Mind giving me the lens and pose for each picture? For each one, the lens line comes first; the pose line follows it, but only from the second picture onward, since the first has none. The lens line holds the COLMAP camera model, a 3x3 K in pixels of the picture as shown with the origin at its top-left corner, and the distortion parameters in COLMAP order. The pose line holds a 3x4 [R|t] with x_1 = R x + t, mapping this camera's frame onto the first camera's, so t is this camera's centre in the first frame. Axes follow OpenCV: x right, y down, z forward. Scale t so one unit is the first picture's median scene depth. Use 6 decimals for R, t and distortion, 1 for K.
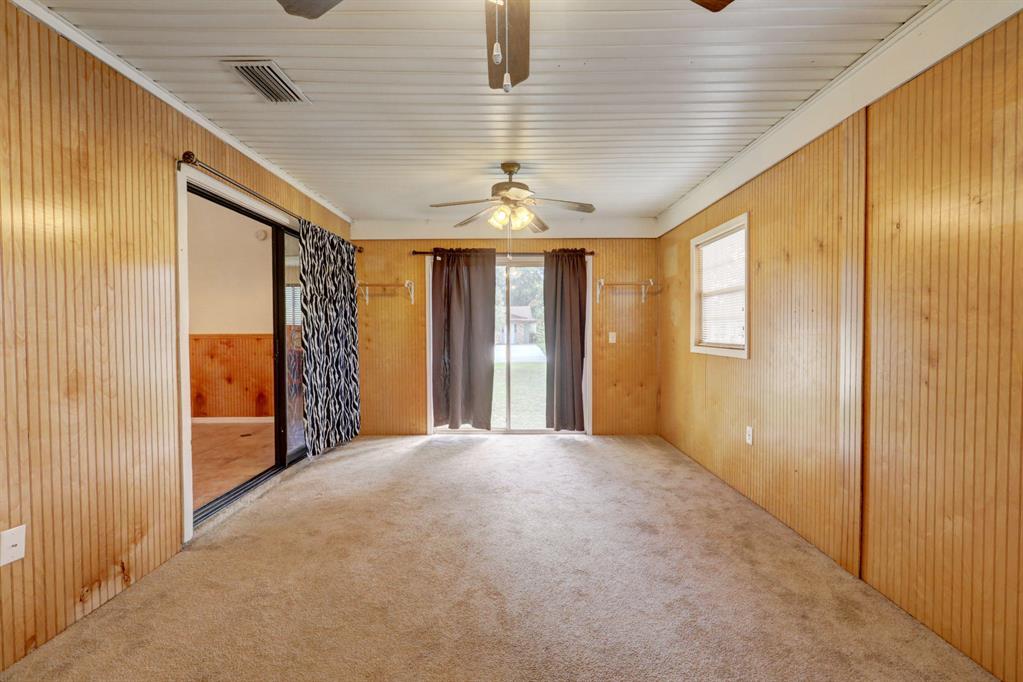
lens RADIAL K [[450.0, 0, 513.2], [0, 450.0, 340.1], [0, 0, 1]] dist [-0.002934, 0.005664]
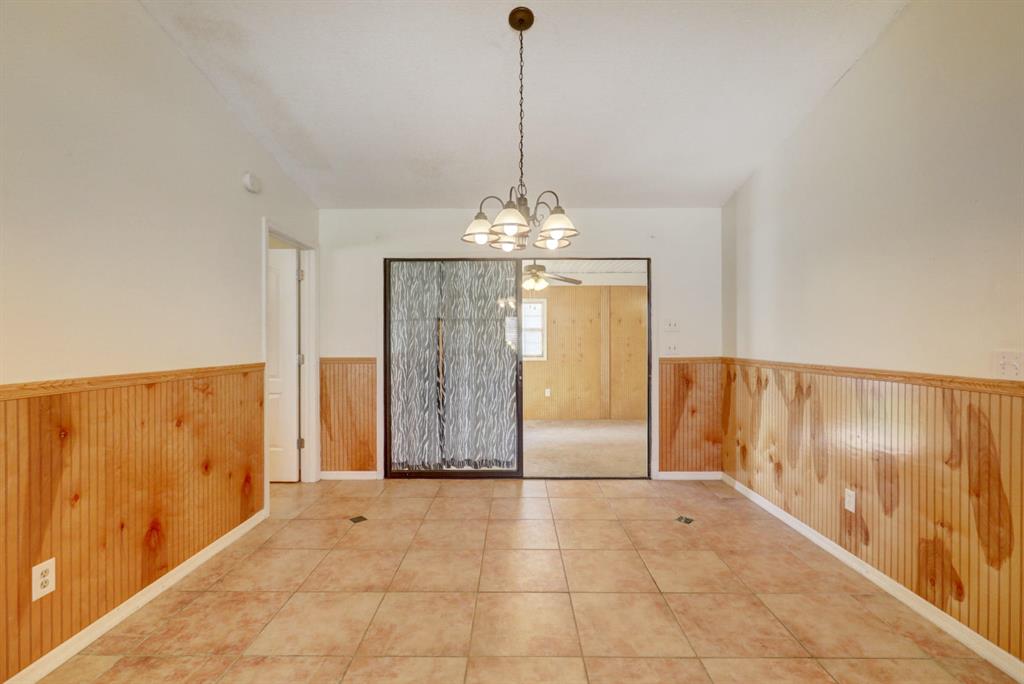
lens RADIAL K [[453.4, 0, 512.0], [0, 453.4, 342.0], [0, 0, 1]] dist [-0.005896, 0.004501]
pose [[0.004545, 0.004114, 0.999981, -2.657888], [0.025350, 0.999670, -0.004228, -0.072367], [-0.999668, 0.025369, 0.004439, 1.638930]]
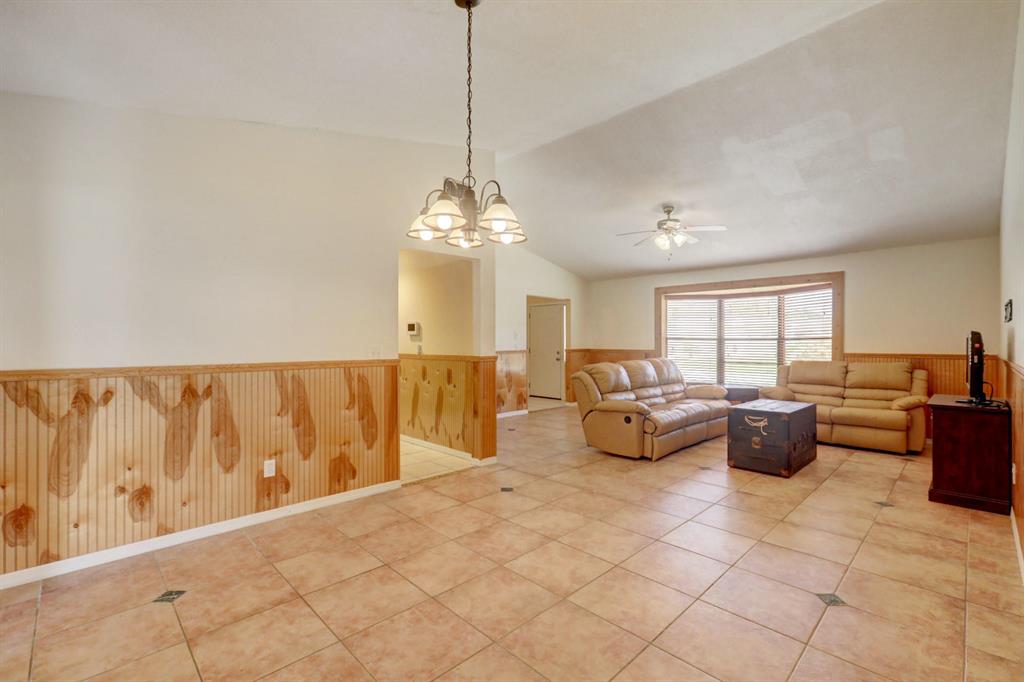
lens RADIAL K [[450.4, 0, 513.7], [0, 450.4, 340.1], [0, 0, 1]] dist [-0.002934, 0.005664]
pose [[-0.713466, 0.006342, -0.700661, -1.123444], [-0.011812, 0.999708, 0.021077, -0.101827], [0.700590, 0.023314, -0.713183, 2.328077]]
